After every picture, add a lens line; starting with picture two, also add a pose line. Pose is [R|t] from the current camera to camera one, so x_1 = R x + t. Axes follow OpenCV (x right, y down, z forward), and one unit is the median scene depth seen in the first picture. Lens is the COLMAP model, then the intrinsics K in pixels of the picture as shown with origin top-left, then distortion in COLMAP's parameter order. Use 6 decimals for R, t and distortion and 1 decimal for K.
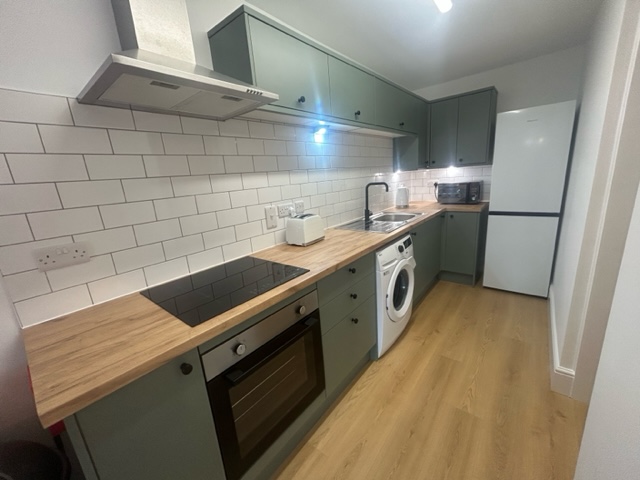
lens RADIAL K [[259.8, 0, 321.0], [0, 259.8, 239.7], [0, 0, 1]] dist [0.000209, -0.000004]
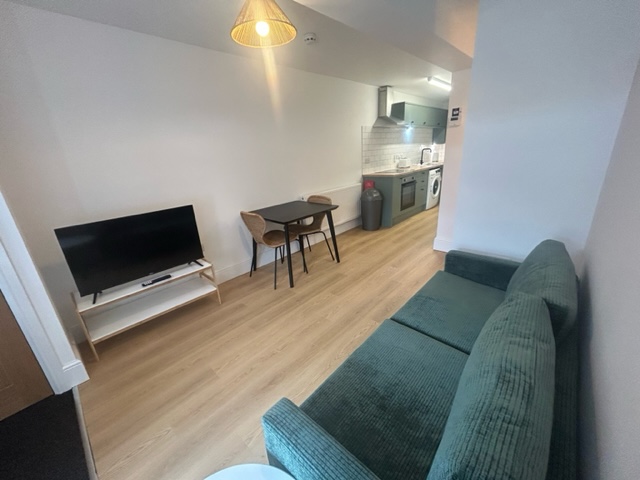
lens RADIAL K [[259.8, 0, 319.1], [0, 259.8, 241.1], [0, 0, 1]] dist [0.000209, -0.000004]
pose [[0.997639, 0.018114, -0.066242, -0.812684], [-0.012720, 0.996636, 0.080967, 0.611971], [0.067485, -0.079933, 0.994513, -2.067873]]
